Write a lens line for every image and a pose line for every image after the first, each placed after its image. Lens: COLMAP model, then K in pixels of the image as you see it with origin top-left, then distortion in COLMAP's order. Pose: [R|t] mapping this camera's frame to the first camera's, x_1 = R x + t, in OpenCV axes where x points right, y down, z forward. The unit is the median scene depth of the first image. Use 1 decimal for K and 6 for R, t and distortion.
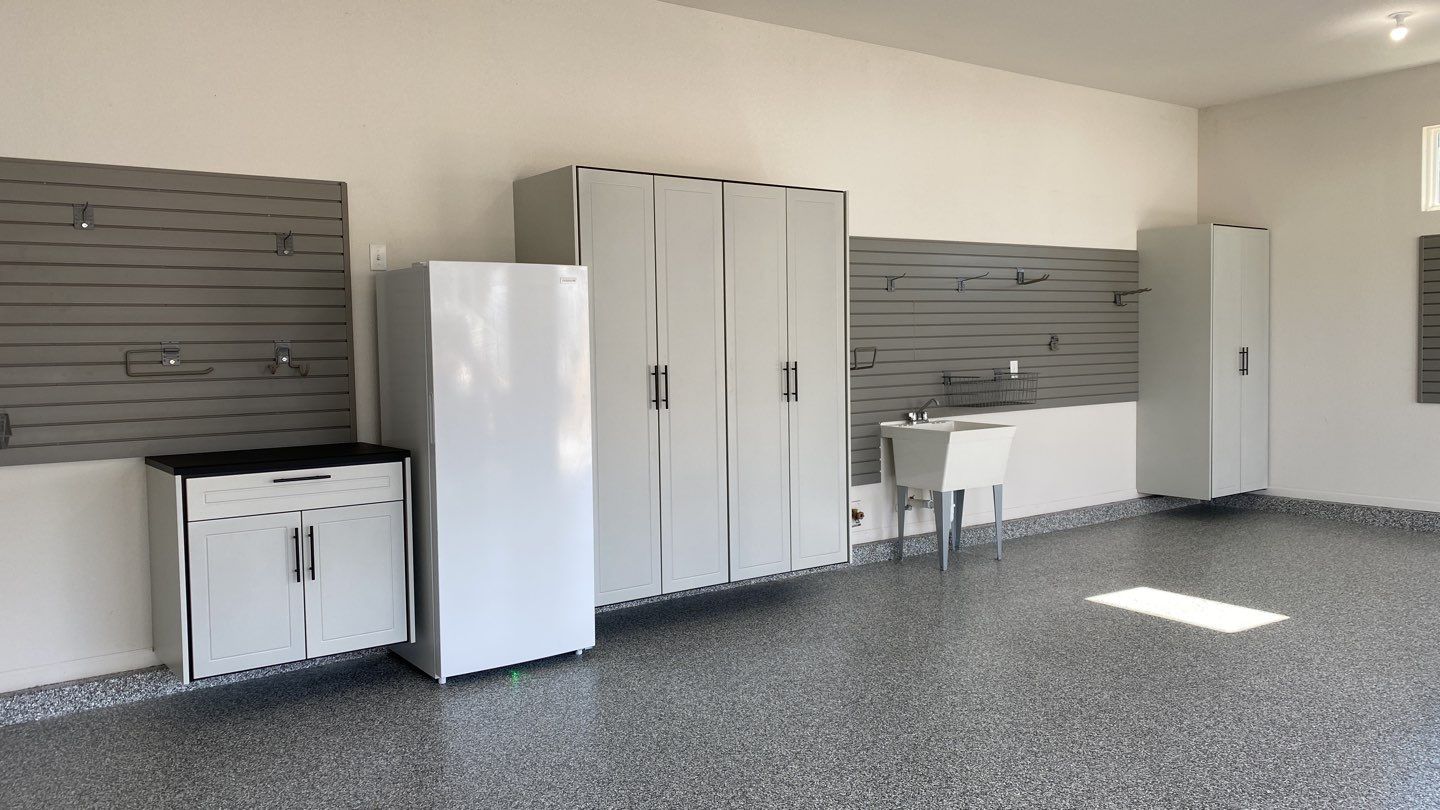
lens RADIAL K [[1081.9, 0, 718.9], [0, 1081.9, 396.3], [0, 0, 1]] dist [0.061722, -0.094264]
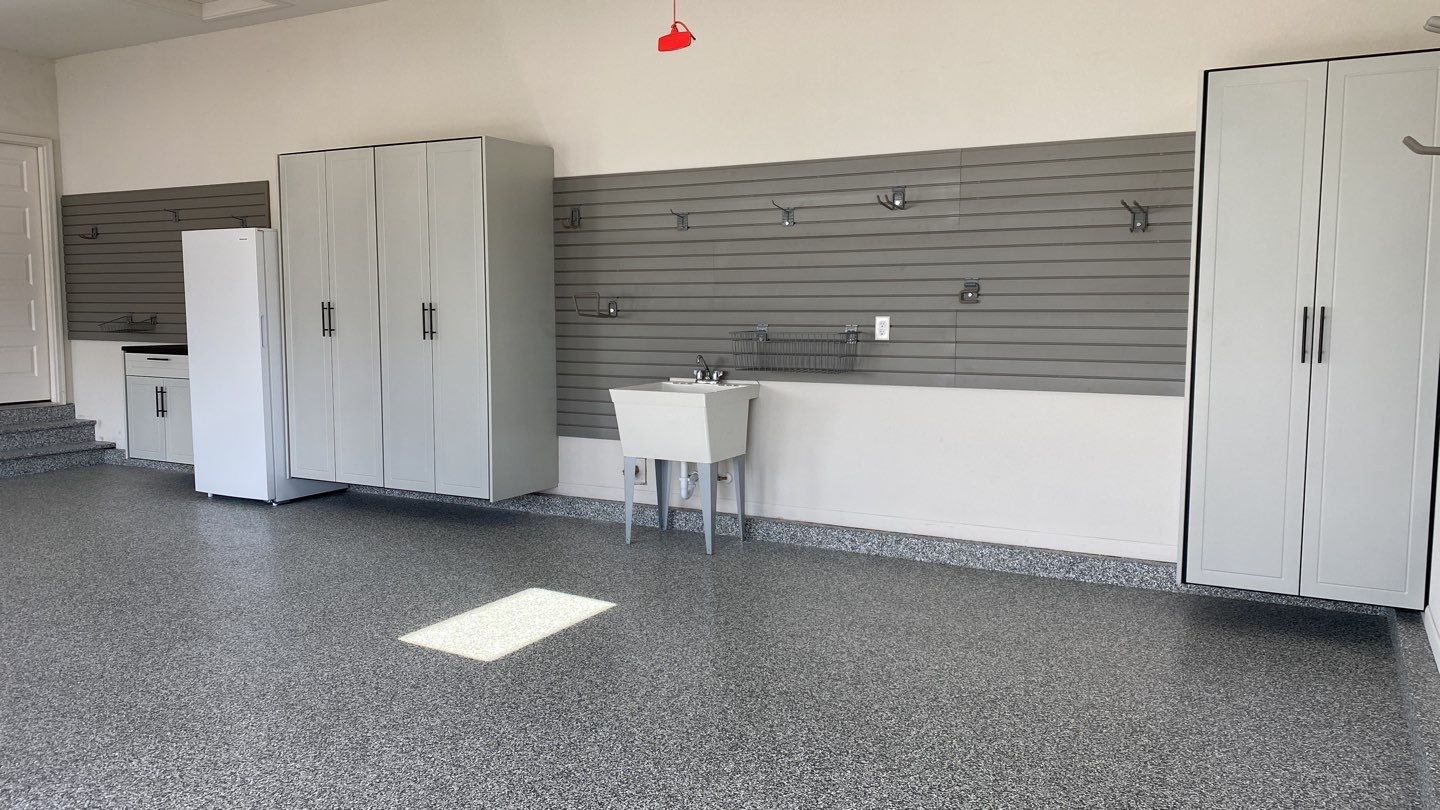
lens RADIAL K [[1081.9, 0, 719.3], [0, 1081.9, 408.6], [0, 0, 1]] dist [0.061722, -0.094264]
pose [[0.422200, 0.108118, -0.900032, 1.173615], [-0.053864, 0.994100, 0.094151, -0.044450], [0.904901, 0.008729, 0.425533, 0.781579]]
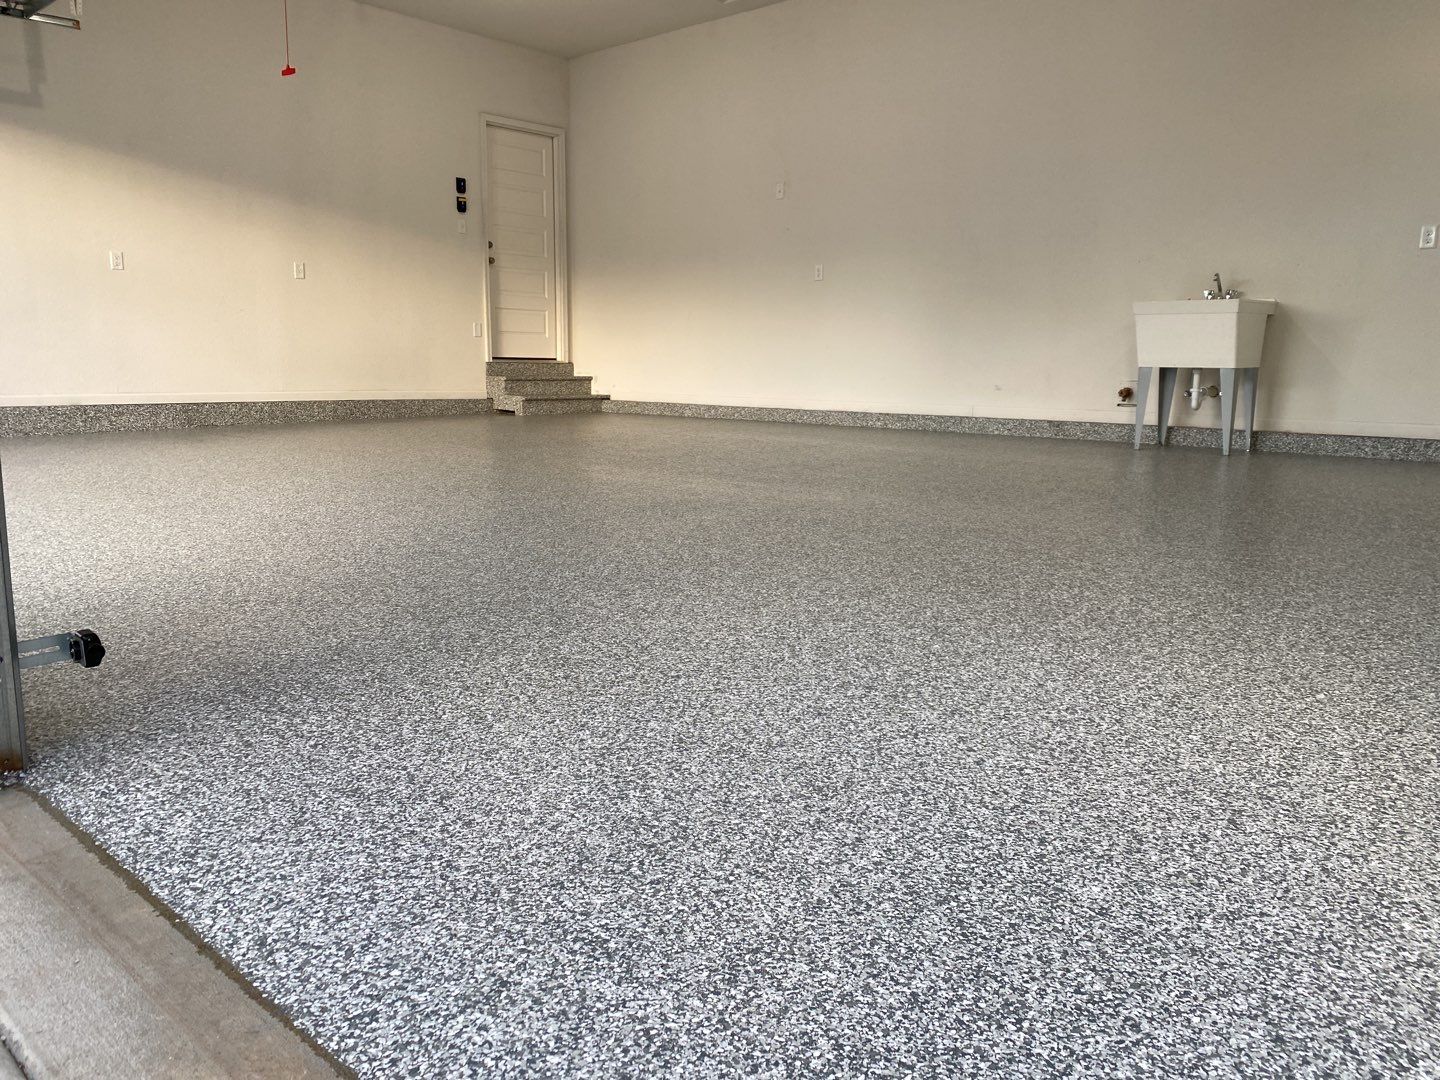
lens RADIAL K [[1092.8, 0, 720.4], [0, 1092.8, 539.3], [0, 0, 1]] dist [0.028974, -0.032381]
pose [[0.187179, 0.181500, -0.965413, 1.258195], [-0.061574, 0.983018, 0.172871, 0.104612], [0.980394, 0.027087, 0.195176, 0.502680]]
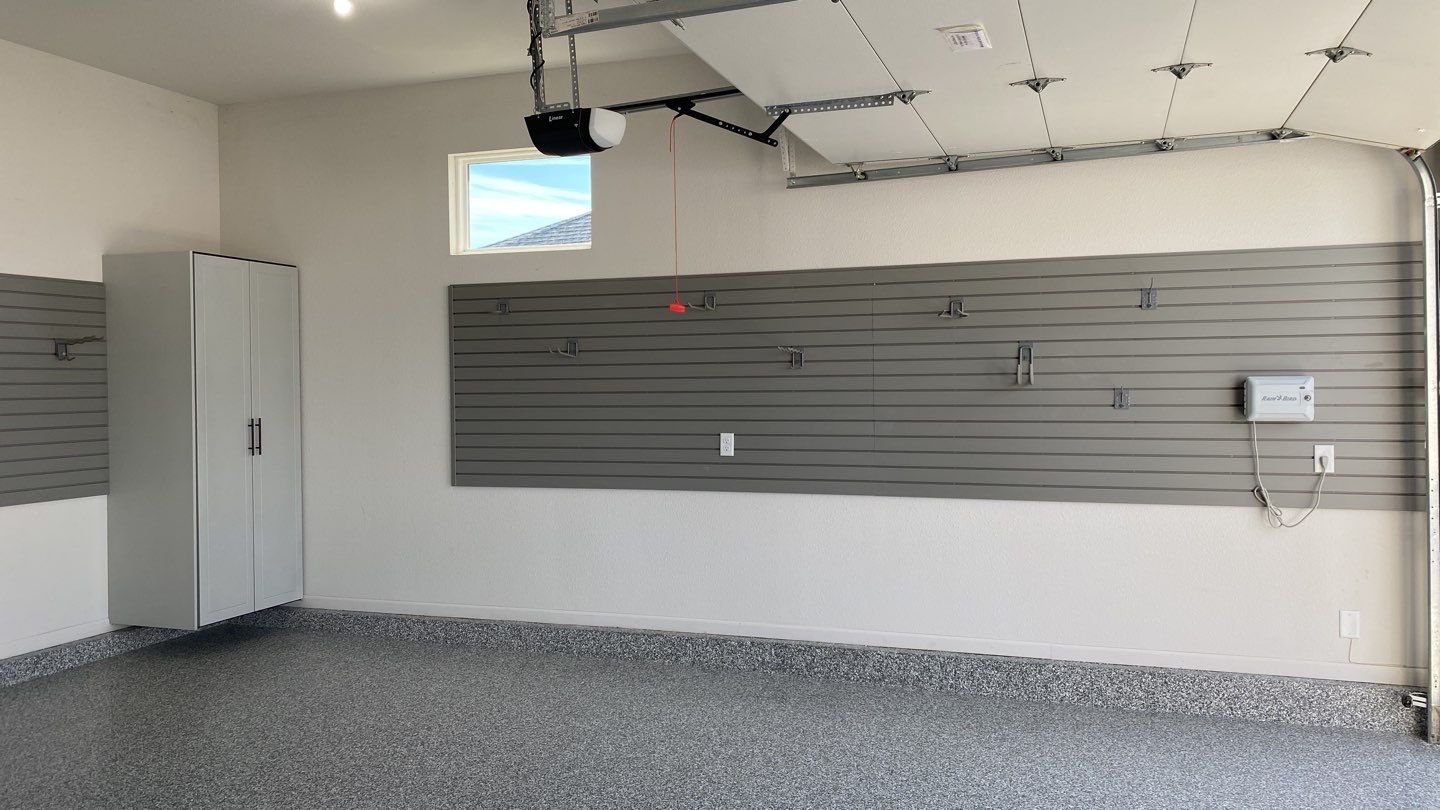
lens RADIAL K [[1081.9, 0, 731.4], [0, 1081.9, 398.6], [0, 0, 1]] dist [0.061722, -0.094264]
pose [[0.821194, 0.001856, 0.570646, 0.460634], [0.021962, 0.999151, -0.034854, -0.035832], [-0.570226, 0.041154, 0.820456, 0.273064]]
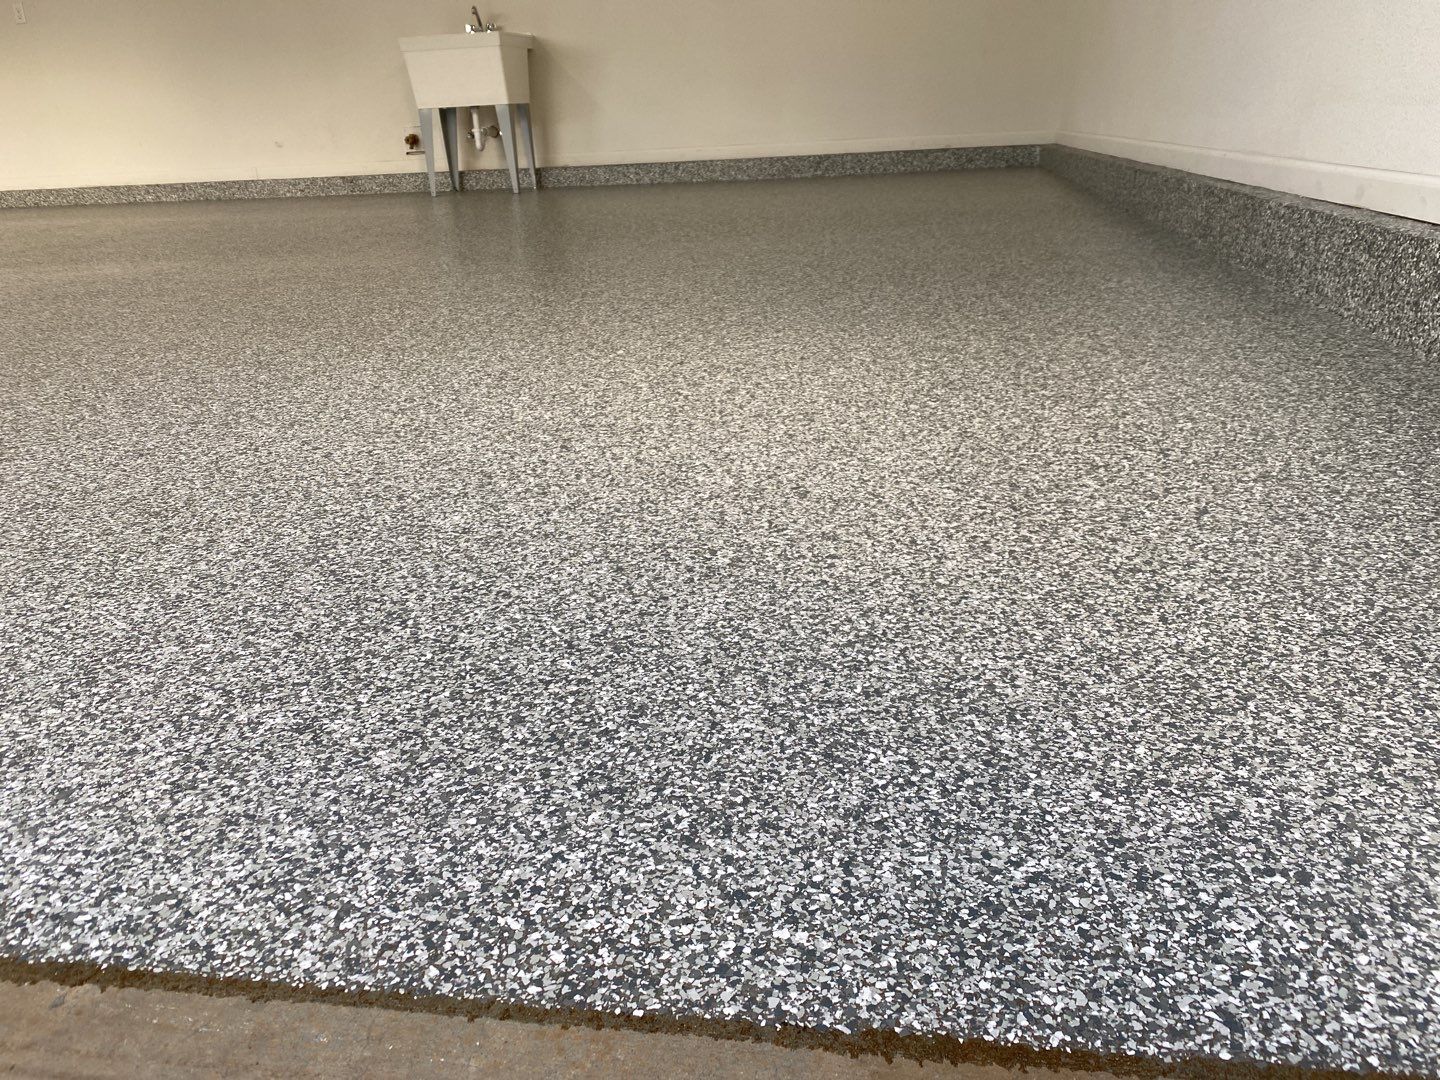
lens RADIAL K [[1092.8, 0, 716.0], [0, 1092.8, 542.0], [0, 0, 1]] dist [0.028974, -0.032381]
pose [[0.711674, 0.238883, -0.660647, 1.267922], [0.001617, 0.939851, 0.341582, 0.131228], [0.702508, -0.244163, 0.668481, 0.502567]]
